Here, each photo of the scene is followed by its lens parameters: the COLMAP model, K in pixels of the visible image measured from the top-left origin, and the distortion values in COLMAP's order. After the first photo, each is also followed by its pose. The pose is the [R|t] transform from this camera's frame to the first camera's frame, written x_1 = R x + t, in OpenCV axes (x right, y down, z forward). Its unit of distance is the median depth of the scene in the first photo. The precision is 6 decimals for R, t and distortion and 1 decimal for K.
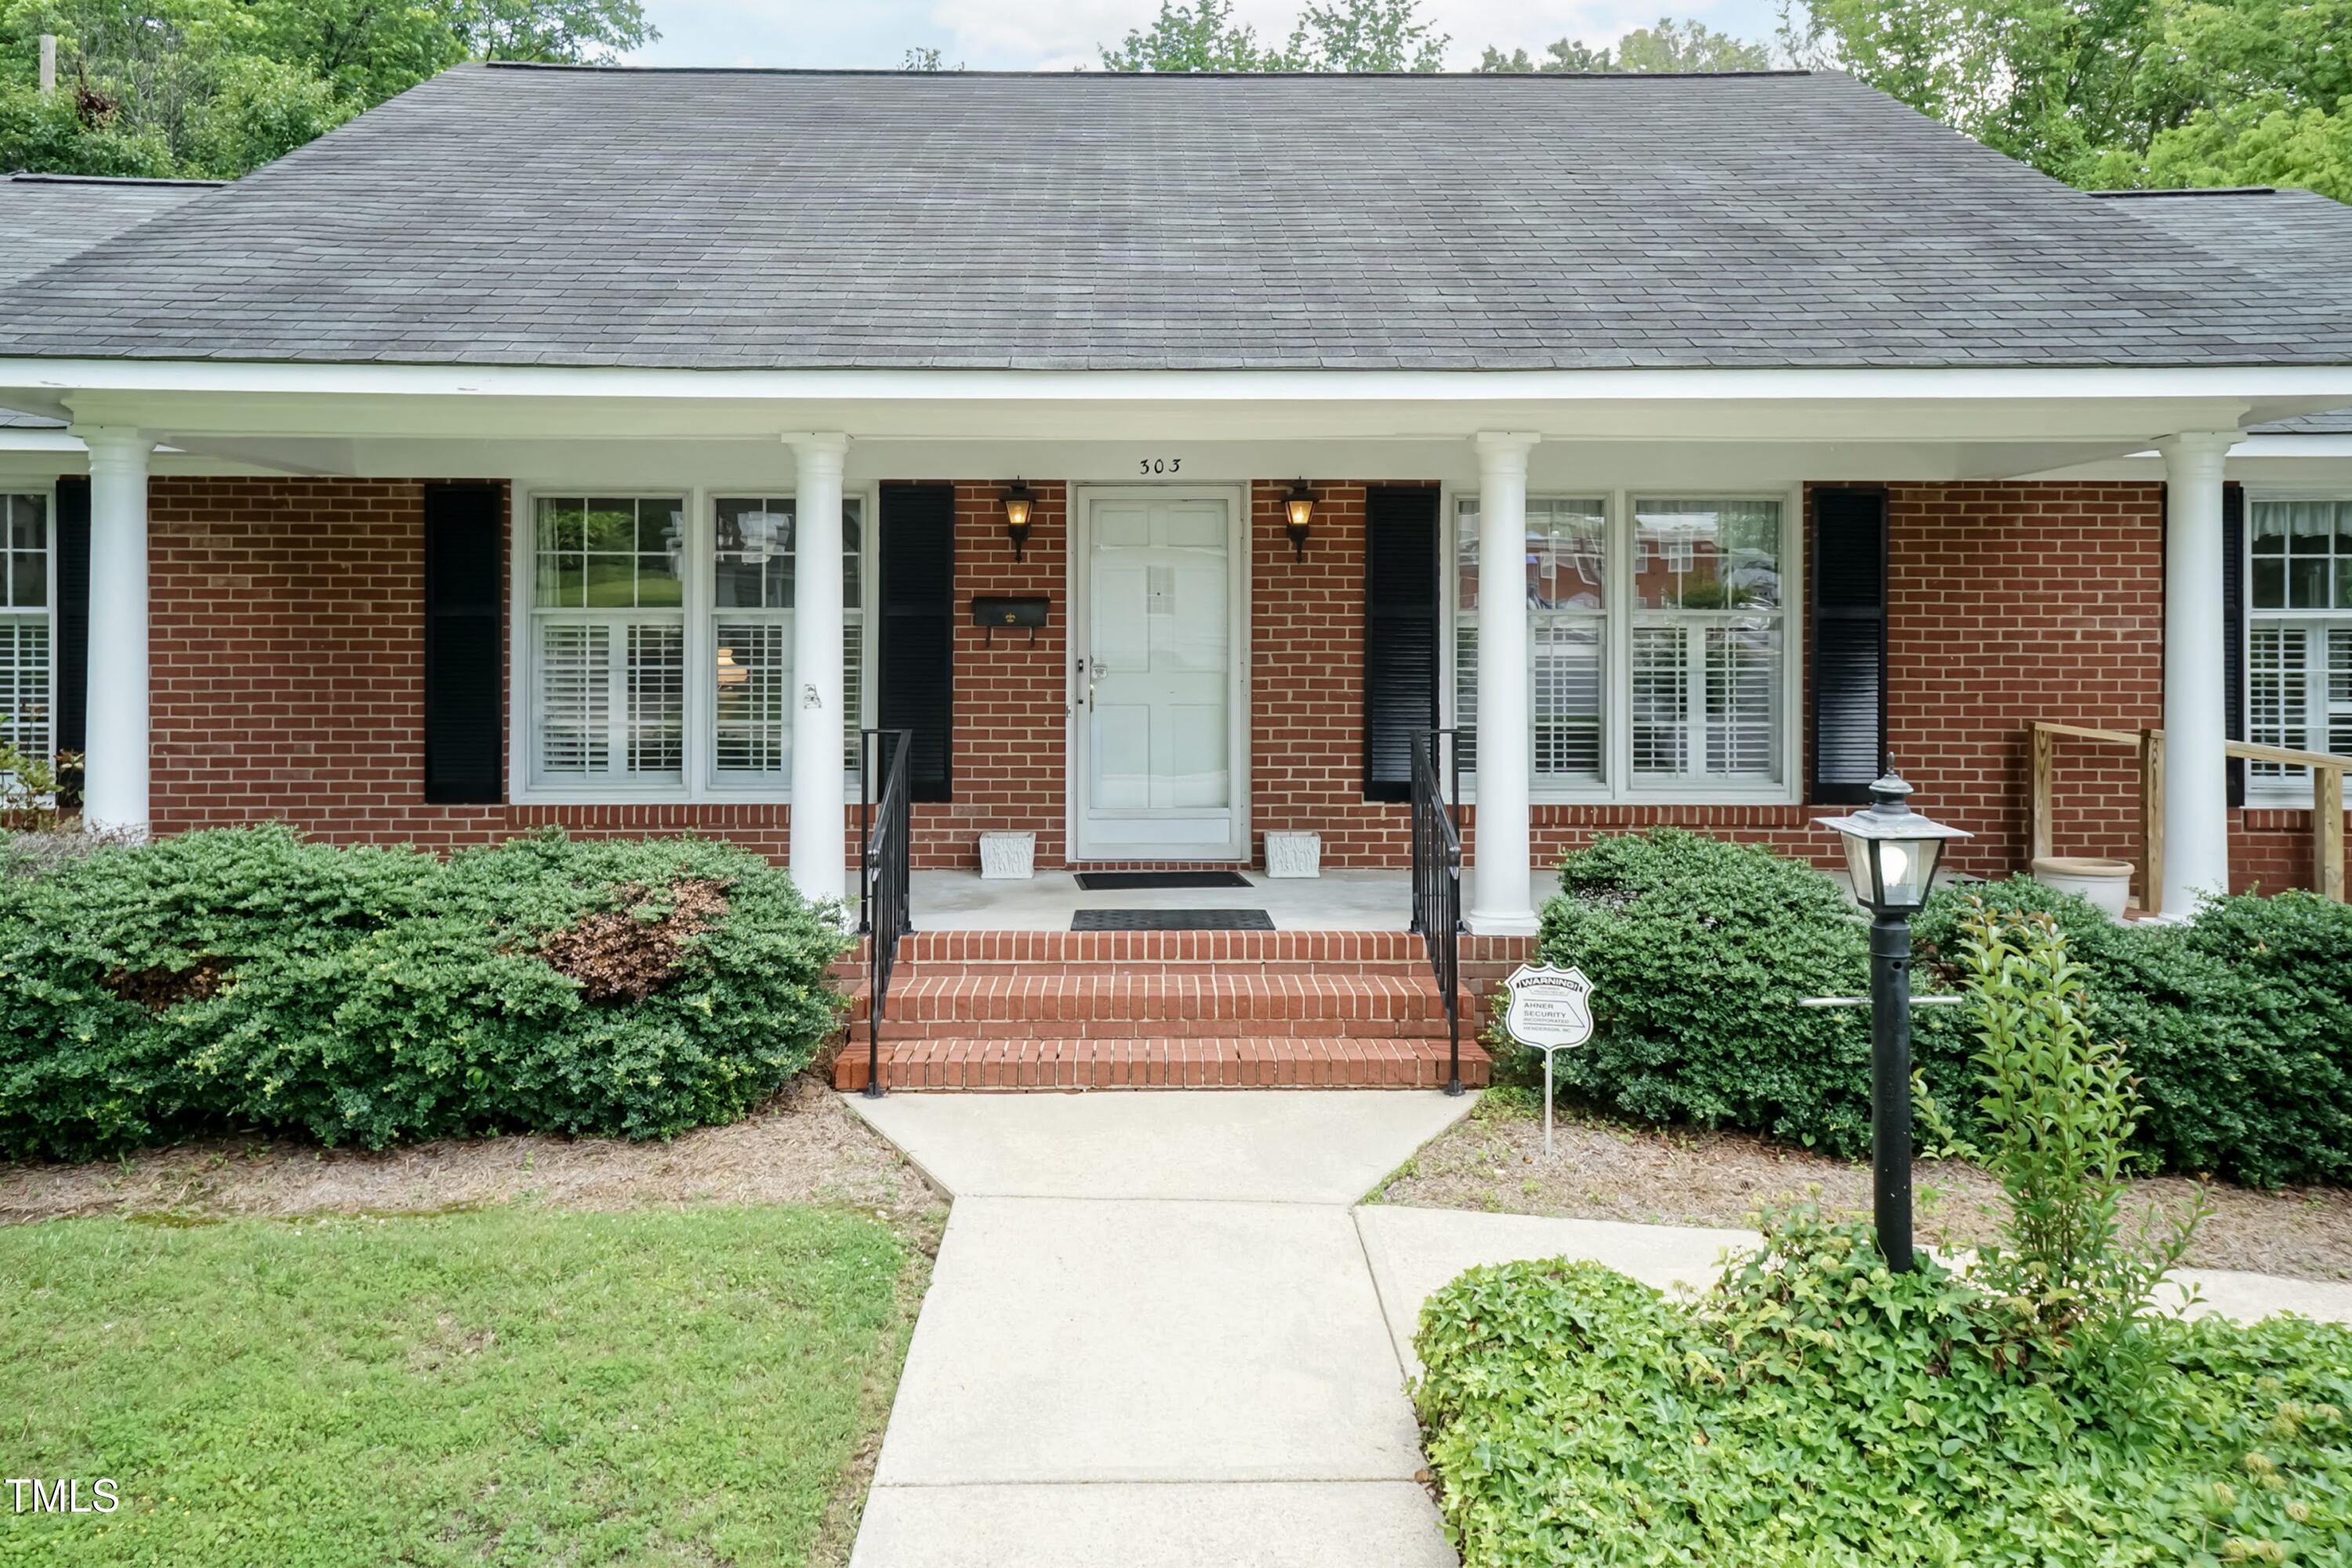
lens RADIAL K [[1713.0, 0, 1143.7], [0, 1713.0, 696.8], [0, 0, 1]] dist [0.051781, 0.021175]
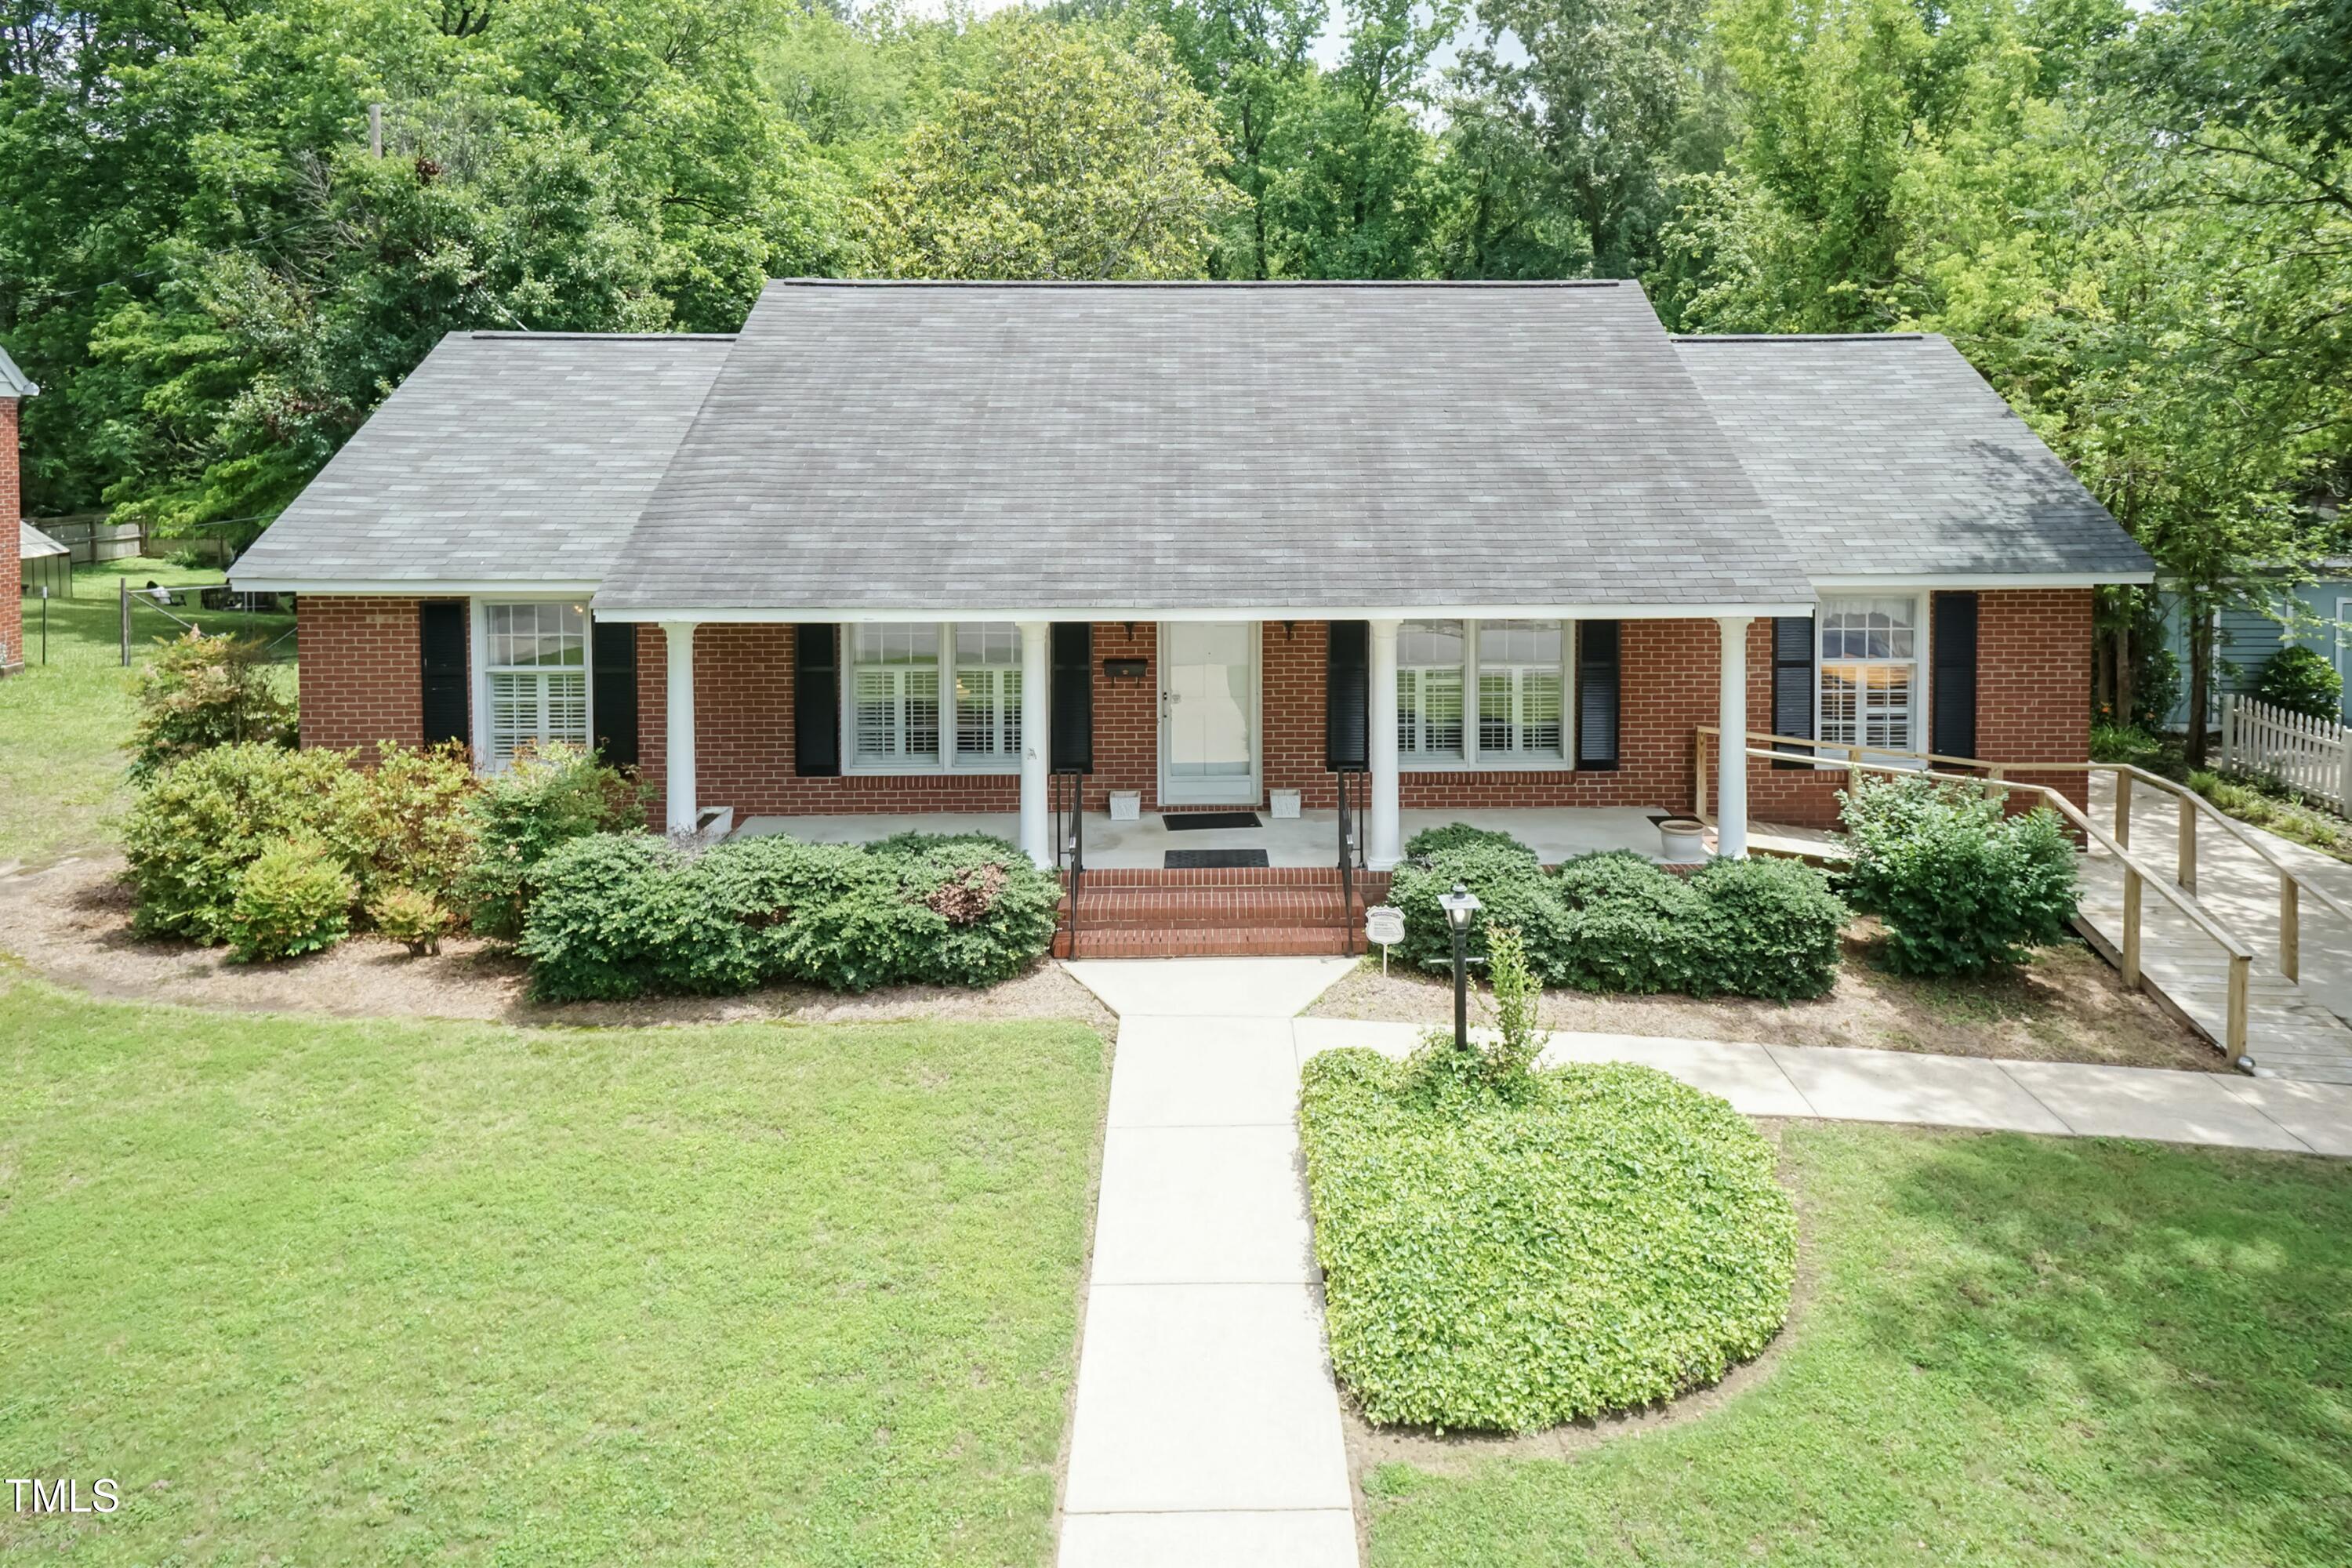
lens RADIAL K [[1564.3, 0, 1219.0], [0, 1564.3, 599.6], [0, 0, 1]] dist [0.044519, 0.027652]
pose [[0.999953, -0.005333, 0.008108, 0.007273], [0.004703, 0.997108, 0.075856, -0.313771], [-0.008489, -0.075814, 0.997086, -0.782335]]
